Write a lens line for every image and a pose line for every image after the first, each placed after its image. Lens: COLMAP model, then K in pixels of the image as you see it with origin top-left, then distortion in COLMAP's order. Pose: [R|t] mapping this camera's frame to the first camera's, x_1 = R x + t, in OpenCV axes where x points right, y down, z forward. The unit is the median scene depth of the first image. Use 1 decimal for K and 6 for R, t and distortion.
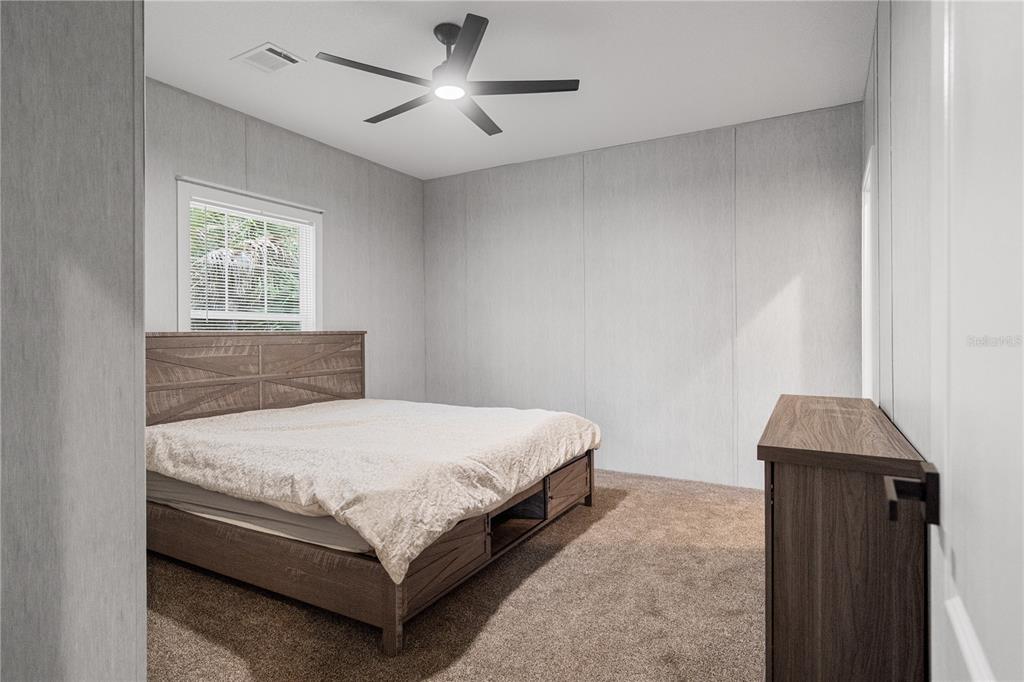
lens RADIAL K [[541.6, 0, 509.2], [0, 541.6, 330.9], [0, 0, 1]] dist [-0.000561, -0.000070]
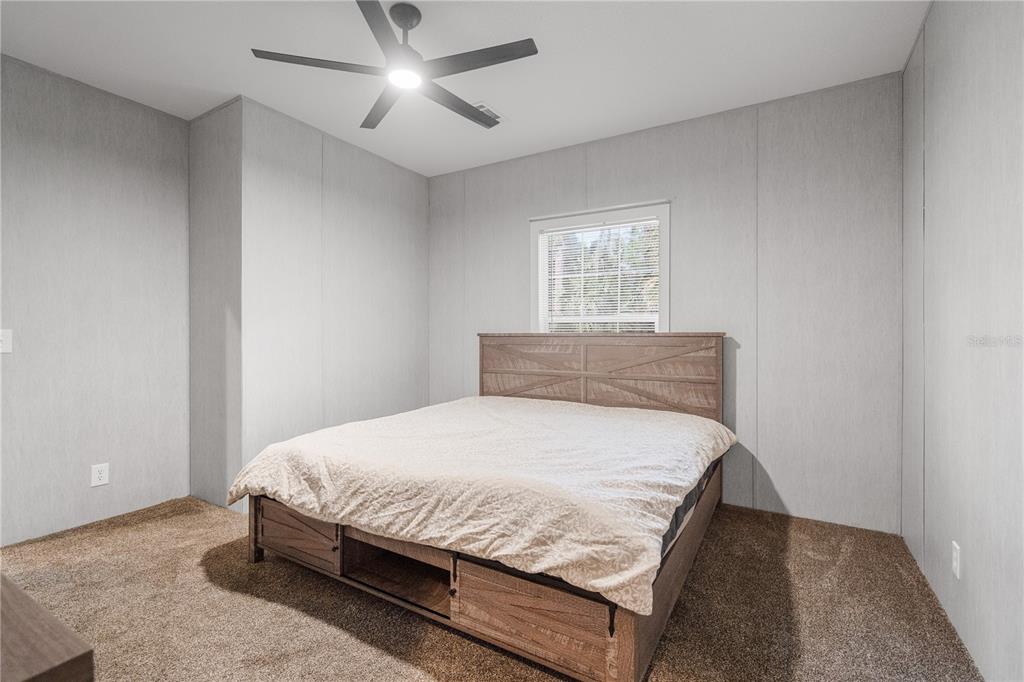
lens RADIAL K [[465.6, 0, 506.3], [0, 465.6, 331.4], [0, 0, 1]] dist [0.000328, 0.000646]
pose [[-0.022738, 0.001117, -0.999741, 0.521981], [0.003498, 0.999993, 0.001037, -0.003408], [0.999735, -0.003473, -0.022741, 0.890042]]
